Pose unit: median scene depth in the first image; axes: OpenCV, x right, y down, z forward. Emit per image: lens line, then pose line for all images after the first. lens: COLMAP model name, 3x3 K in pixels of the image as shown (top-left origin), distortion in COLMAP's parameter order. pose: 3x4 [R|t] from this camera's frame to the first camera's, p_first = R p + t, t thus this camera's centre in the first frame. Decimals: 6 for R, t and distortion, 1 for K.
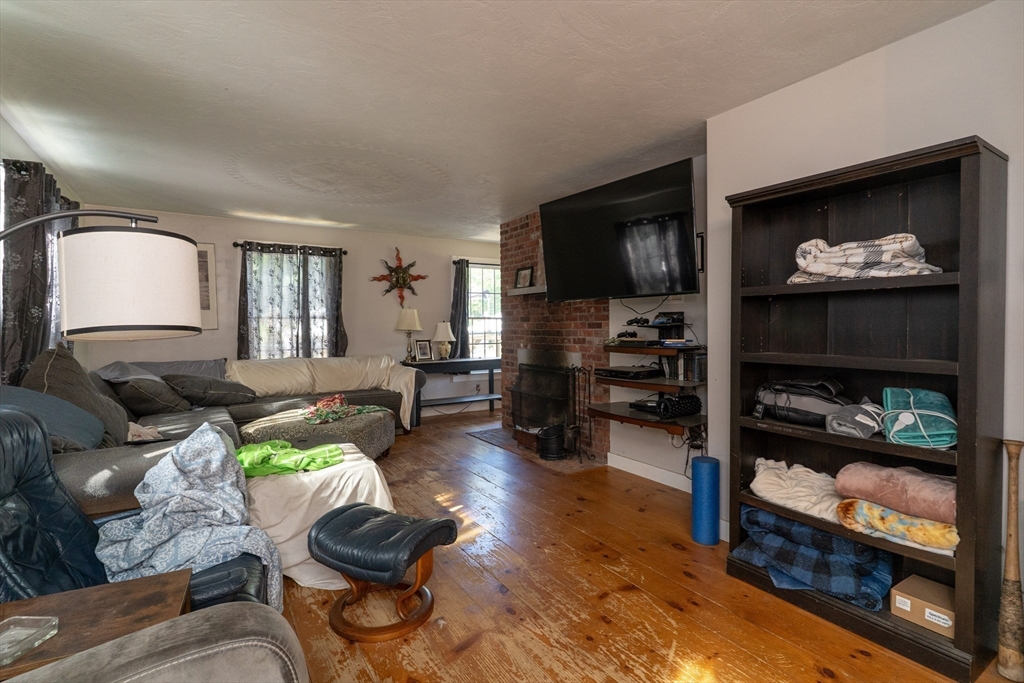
lens RADIAL K [[495.6, 0, 508.3], [0, 495.6, 333.8], [0, 0, 1]] dist [0.000189, 0.001078]
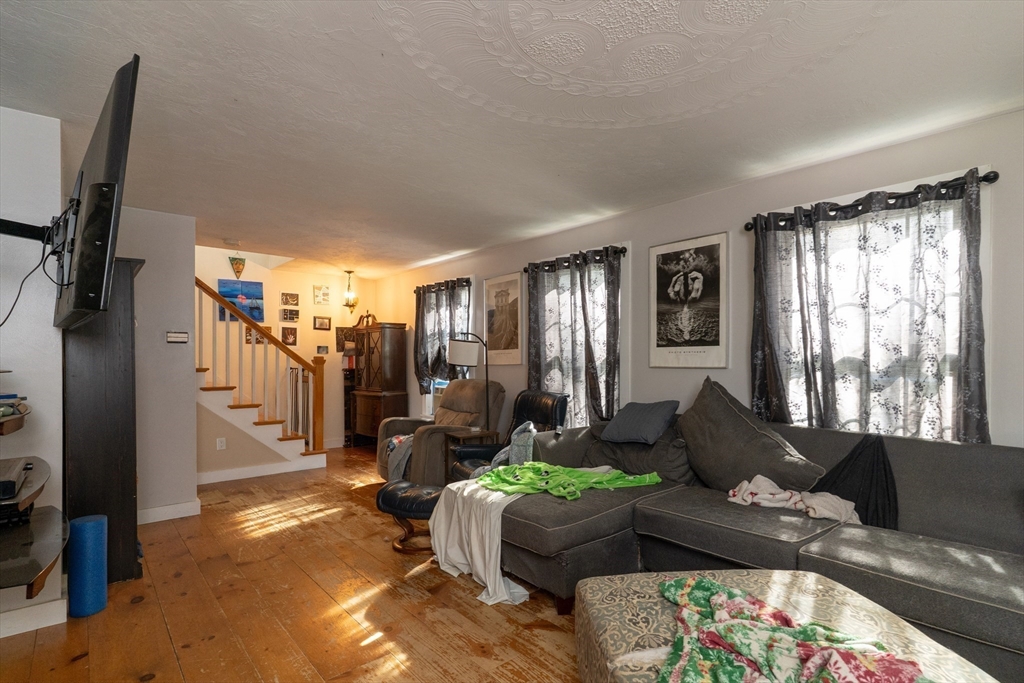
lens RADIAL K [[495.6, 0, 504.8], [0, 495.6, 362.5], [0, 0, 1]] dist [0.000189, 0.001078]
pose [[-0.991224, 0.009808, -0.131826, -0.124695], [0.006029, 0.999560, 0.029030, -0.027194], [0.132053, 0.027981, -0.990848, 1.063751]]
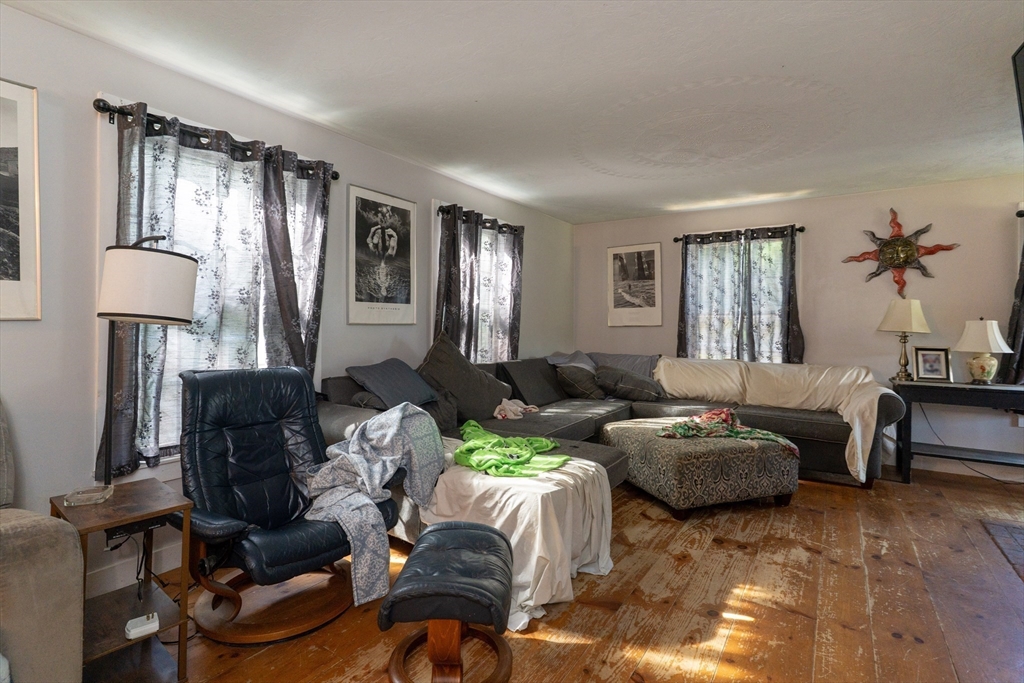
lens RADIAL K [[495.6, 0, 511.1], [0, 495.6, 323.8], [0, 0, 1]] dist [0.000189, 0.001078]
pose [[0.402226, 0.008782, -0.915498, 0.217897], [-0.027152, 0.999629, -0.002340, -0.002663], [0.915138, 0.025798, 0.402315, 0.306475]]
